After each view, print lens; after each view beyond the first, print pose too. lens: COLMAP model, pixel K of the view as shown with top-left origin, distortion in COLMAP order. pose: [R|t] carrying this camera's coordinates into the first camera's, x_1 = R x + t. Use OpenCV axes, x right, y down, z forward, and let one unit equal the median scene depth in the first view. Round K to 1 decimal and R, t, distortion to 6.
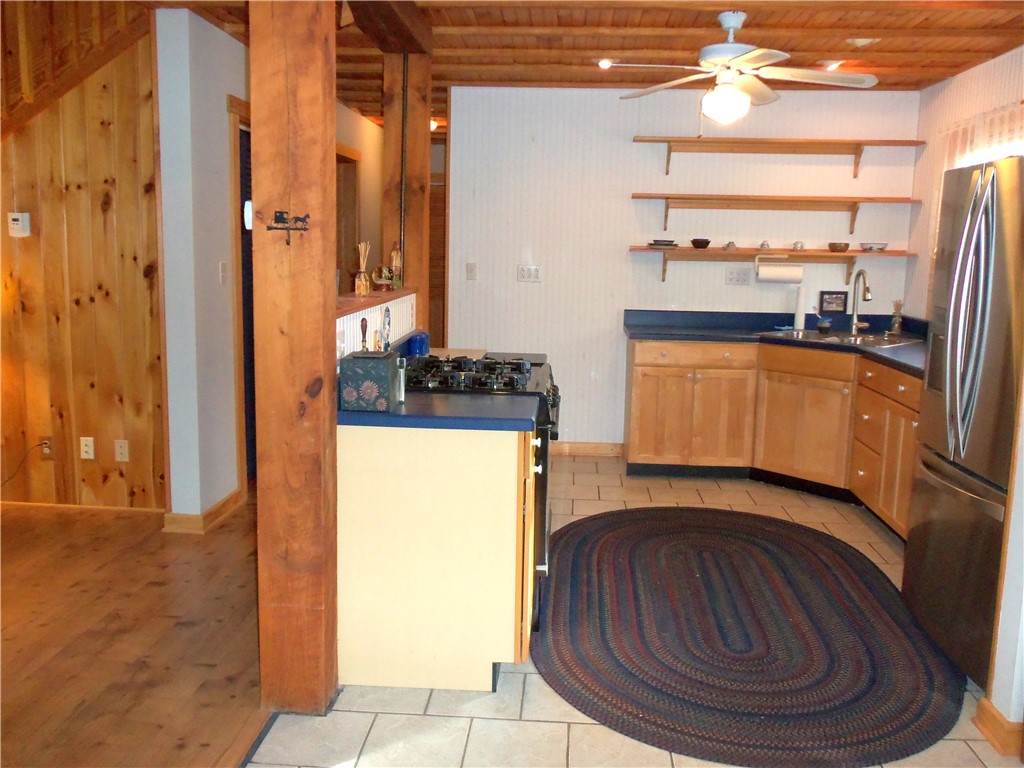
lens RADIAL K [[874.3, 0, 541.5], [0, 874.3, 379.4], [0, 0, 1]] dist [-0.016574, 0.008139]
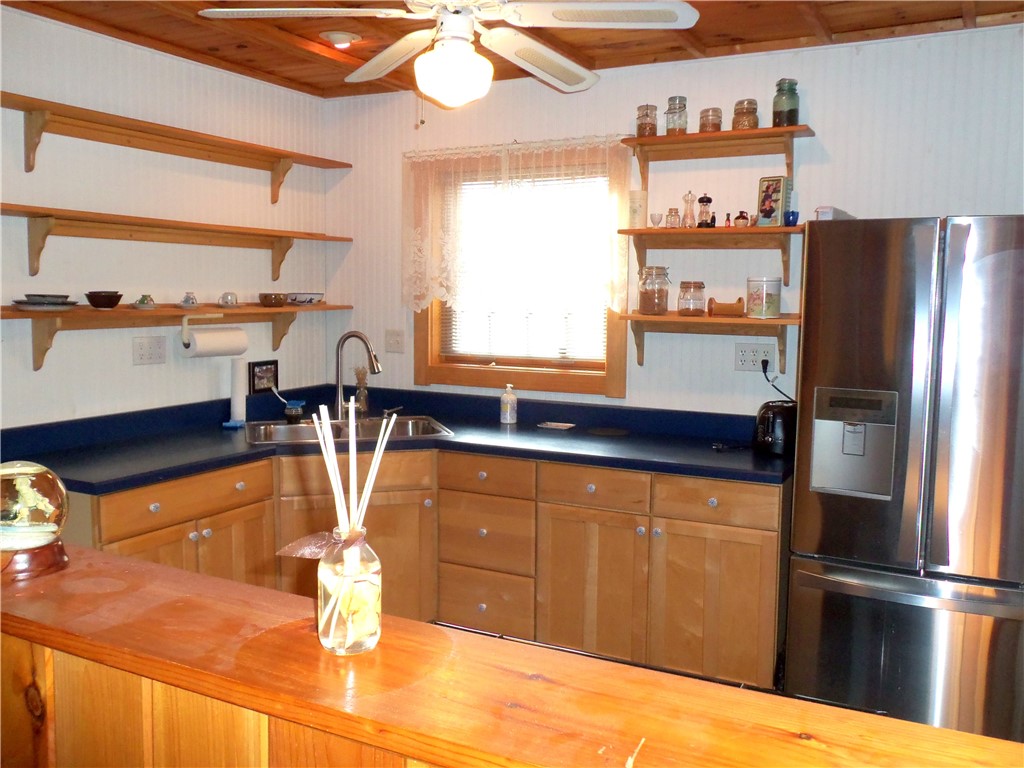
lens RADIAL K [[874.3, 0, 515.2], [0, 874.3, 384.0], [0, 0, 1]] dist [-0.016574, 0.008139]
pose [[0.411995, -0.110948, 0.904406, -0.287467], [0.130934, 0.989467, 0.061737, -0.128062], [-0.901730, 0.092982, 0.422183, 0.666368]]
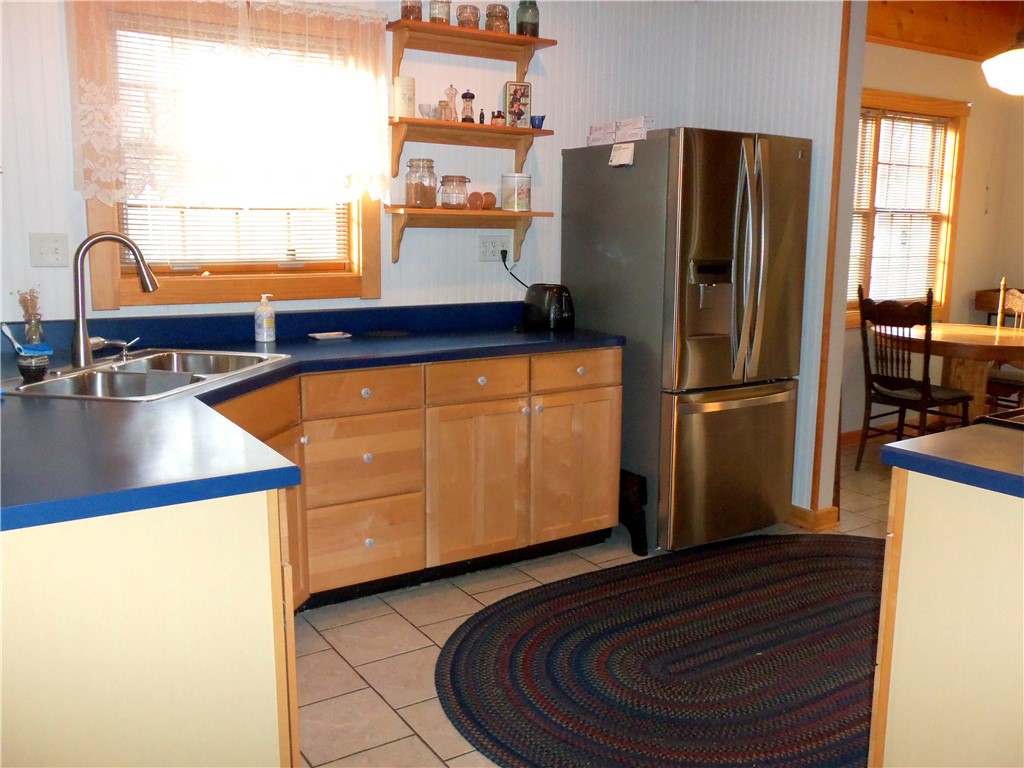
lens RADIAL K [[874.3, 0, 543.5], [0, 874.3, 386.4], [0, 0, 1]] dist [-0.016574, 0.008139]
pose [[-0.584137, -0.172832, 0.793040, -0.221032], [0.097647, 0.955005, 0.280055, -0.183321], [-0.805760, 0.241028, -0.540977, 1.276049]]
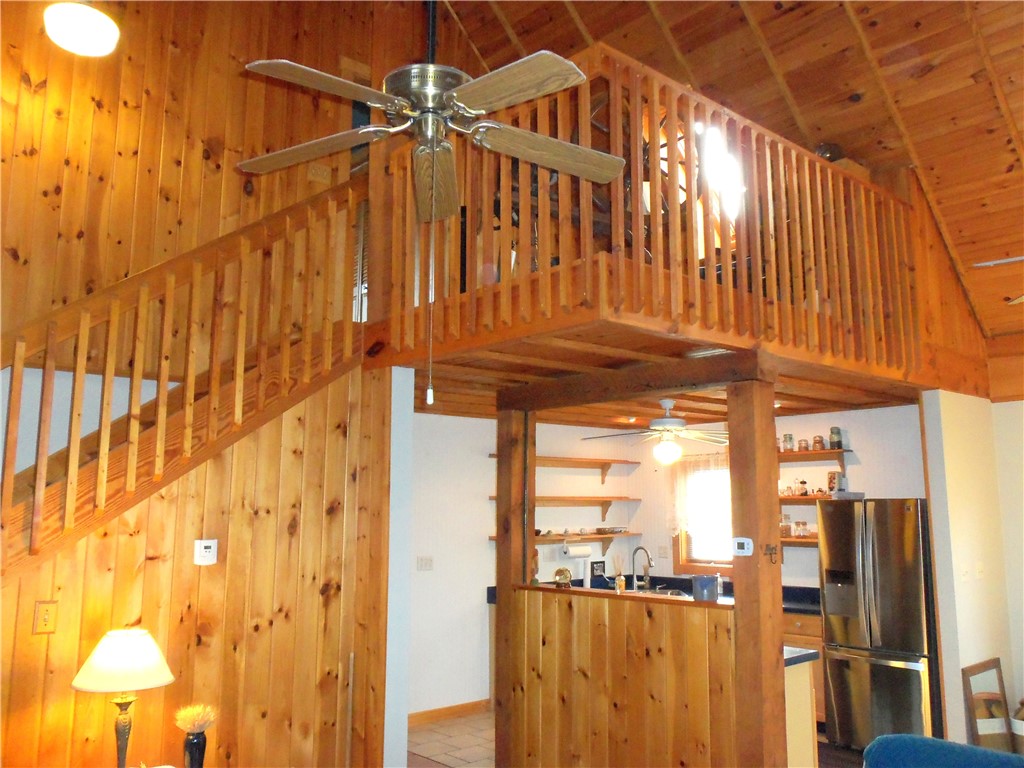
lens RADIAL K [[874.3, 0, 524.5], [0, 874.3, 385.0], [0, 0, 1]] dist [-0.016574, 0.008139]
pose [[0.694944, 0.076606, 0.714971, -1.043318], [0.123913, 0.966676, -0.224017, -0.095369], [-0.708306, 0.244274, 0.662293, 0.066965]]
